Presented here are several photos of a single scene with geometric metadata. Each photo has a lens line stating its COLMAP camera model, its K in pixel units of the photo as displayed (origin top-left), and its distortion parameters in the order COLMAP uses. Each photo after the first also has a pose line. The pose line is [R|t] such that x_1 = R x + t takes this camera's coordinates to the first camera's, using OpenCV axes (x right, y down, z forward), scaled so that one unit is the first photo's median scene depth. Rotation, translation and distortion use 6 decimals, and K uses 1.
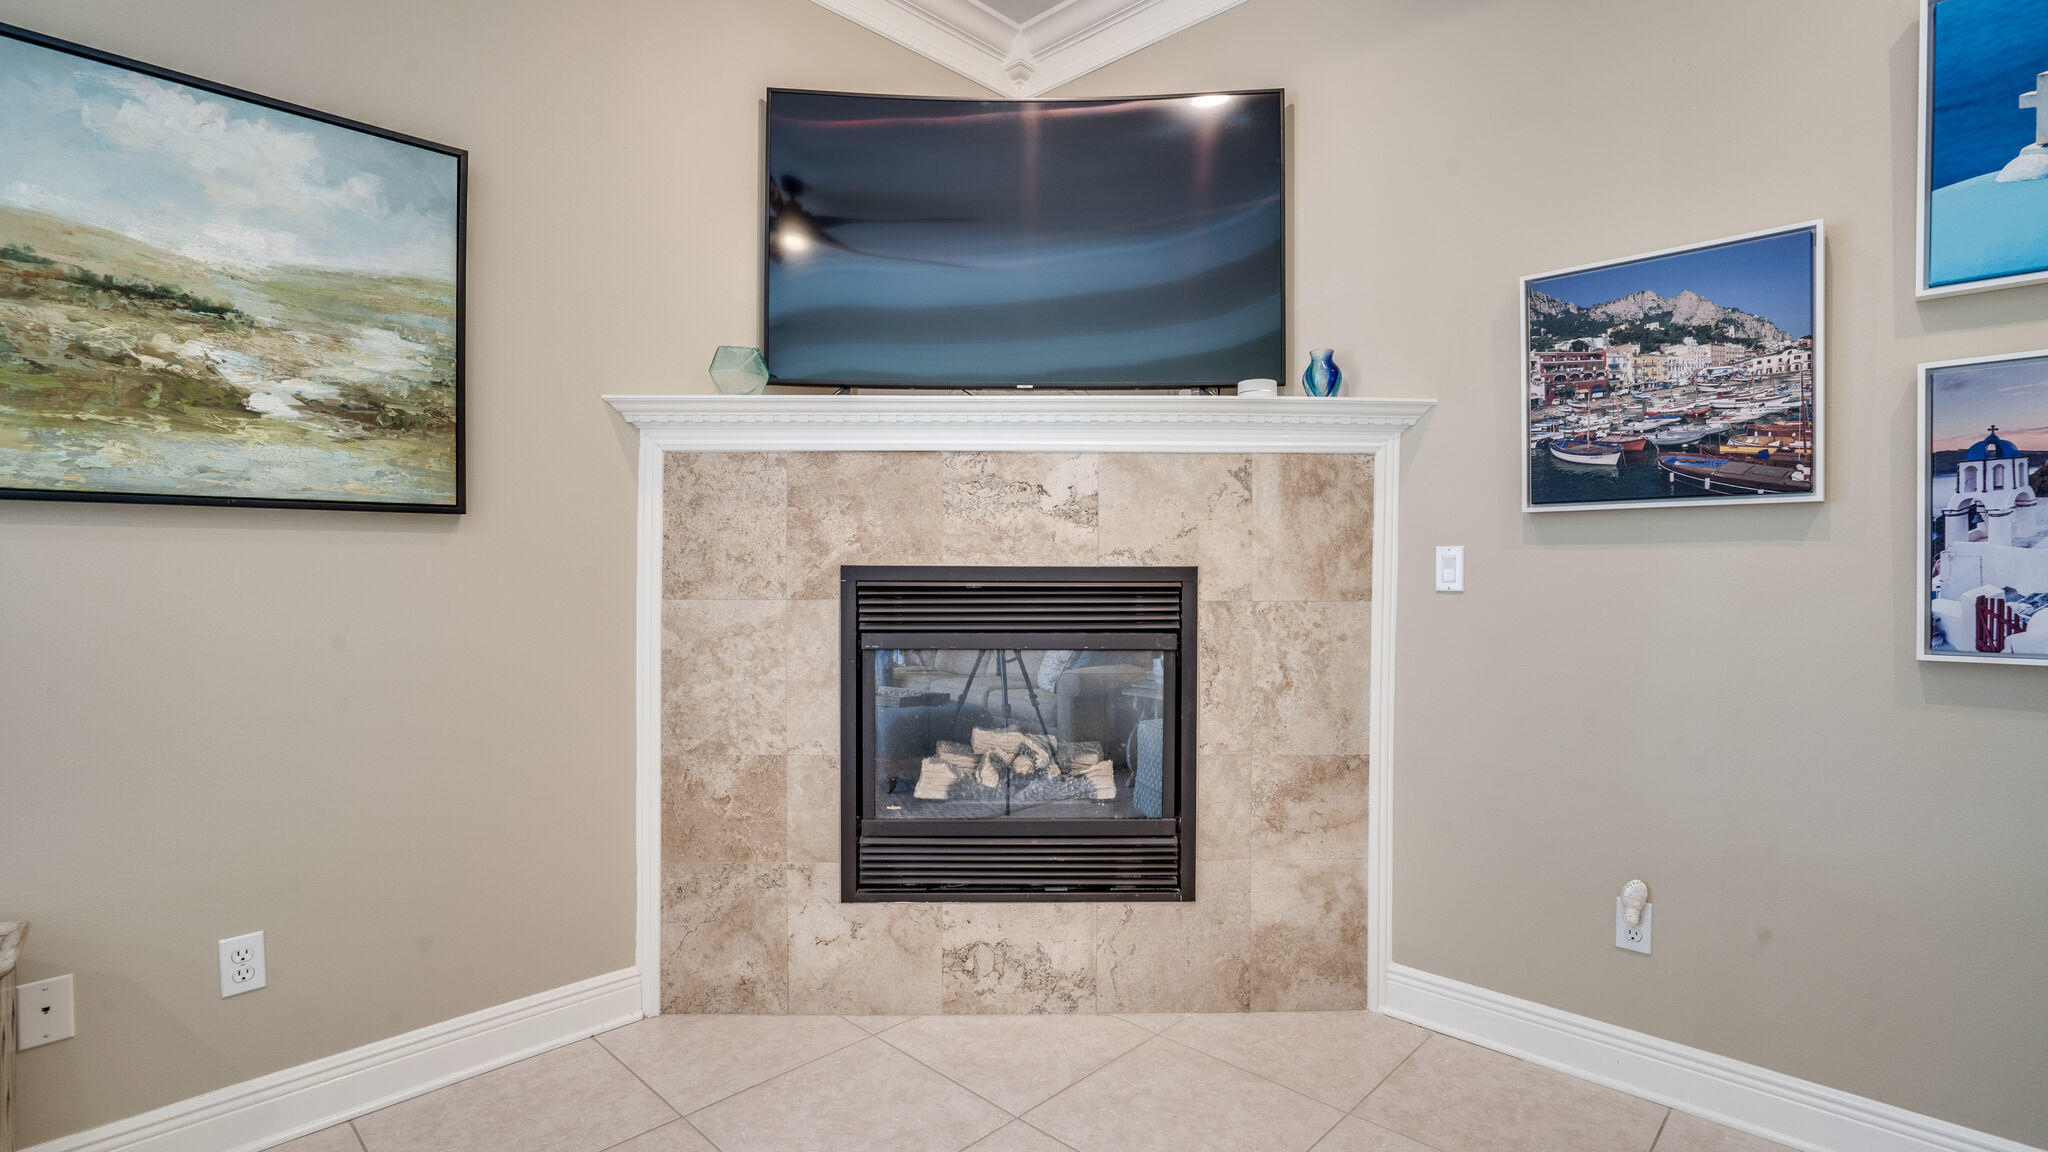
lens RADIAL K [[947.1, 0, 1021.8], [0, 947.1, 580.2], [0, 0, 1]] dist [-0.053490, 0.026221]
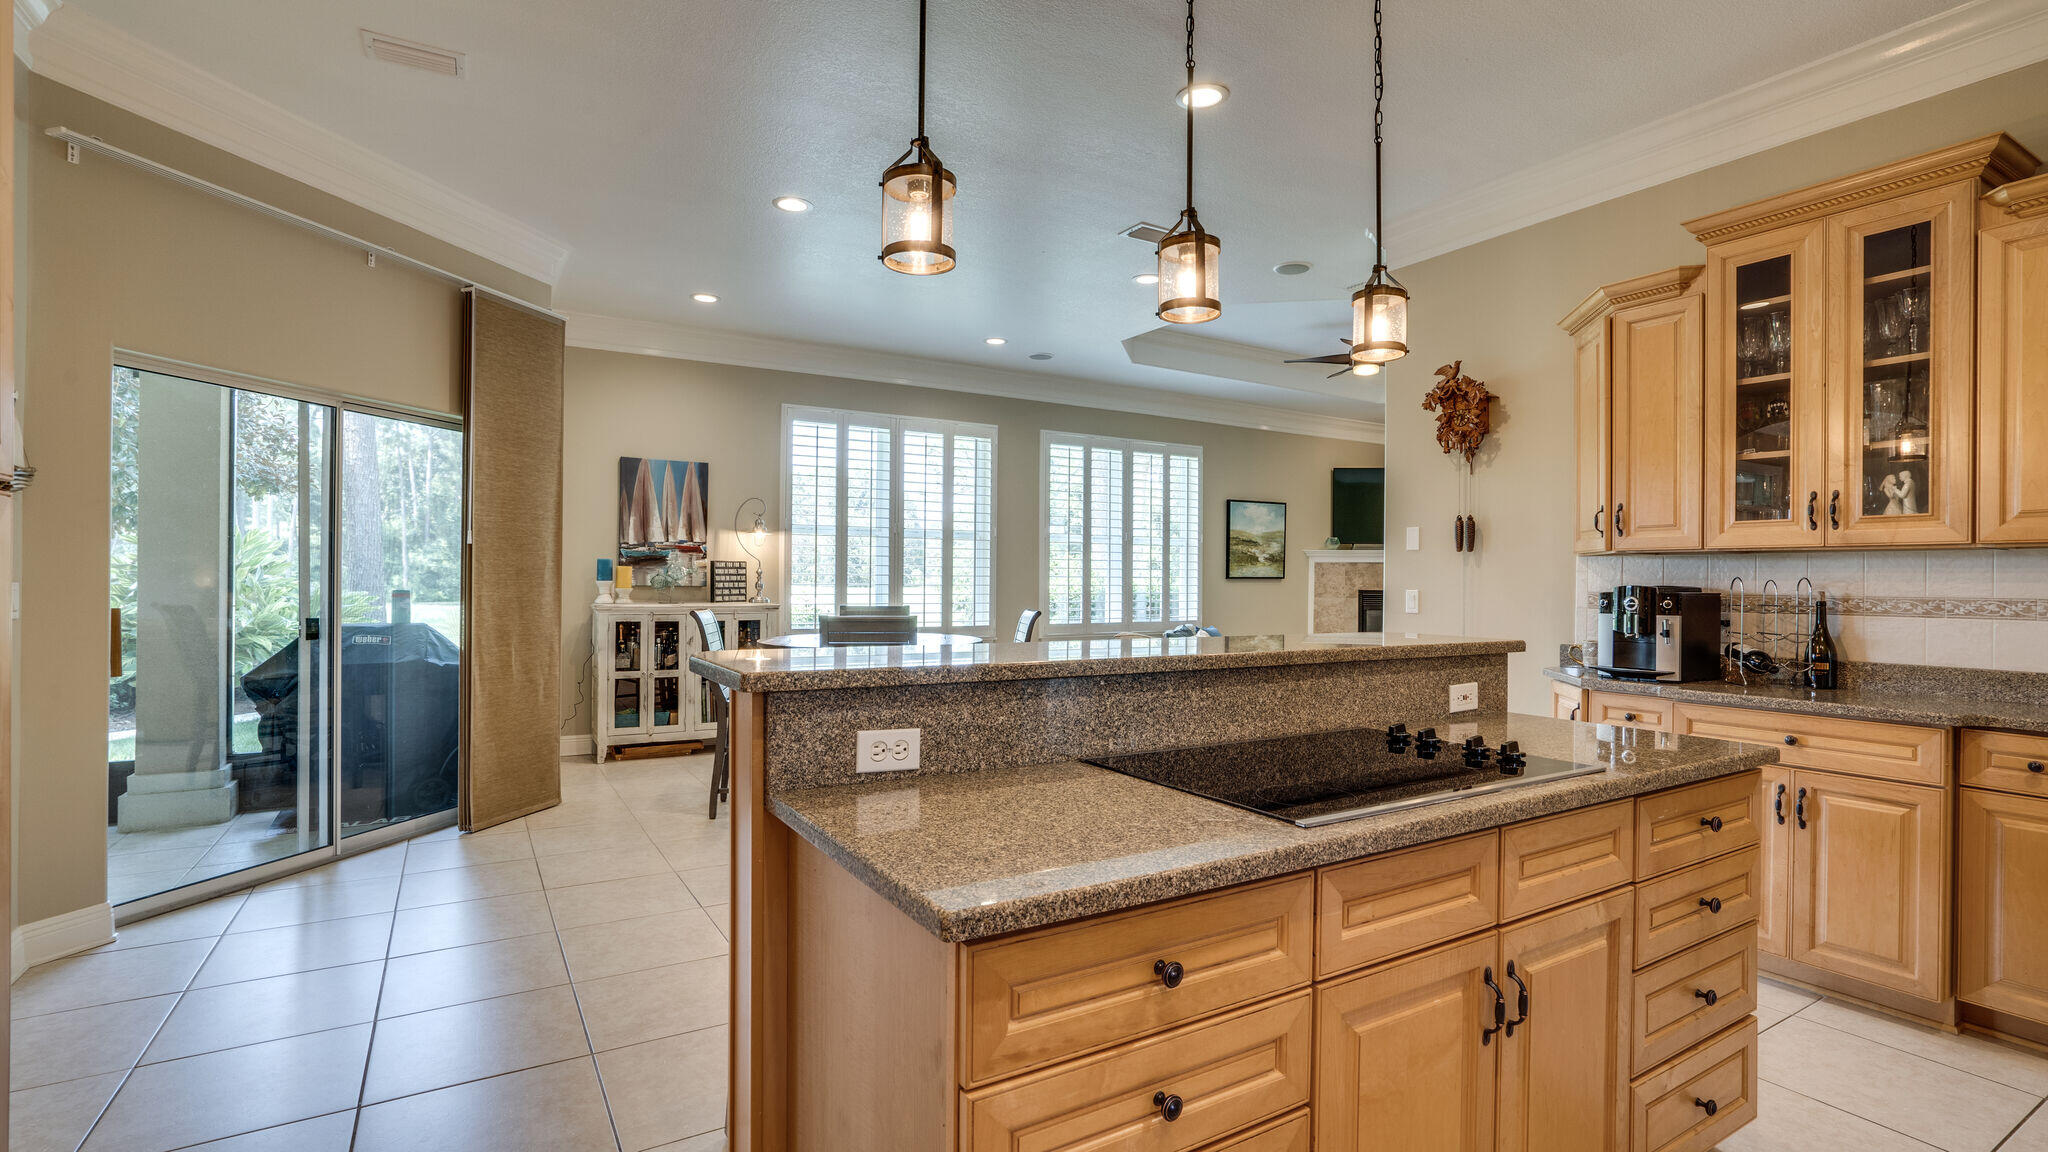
lens RADIAL K [[947.1, 0, 1021.8], [0, 947.1, 580.2], [0, 0, 1]] dist [-0.053490, 0.026221]
pose [[0.967278, 0.005250, -0.253666, -0.578403], [-0.007664, 0.999934, -0.008528, -0.011472], [0.253605, 0.010193, 0.967254, -3.412344]]
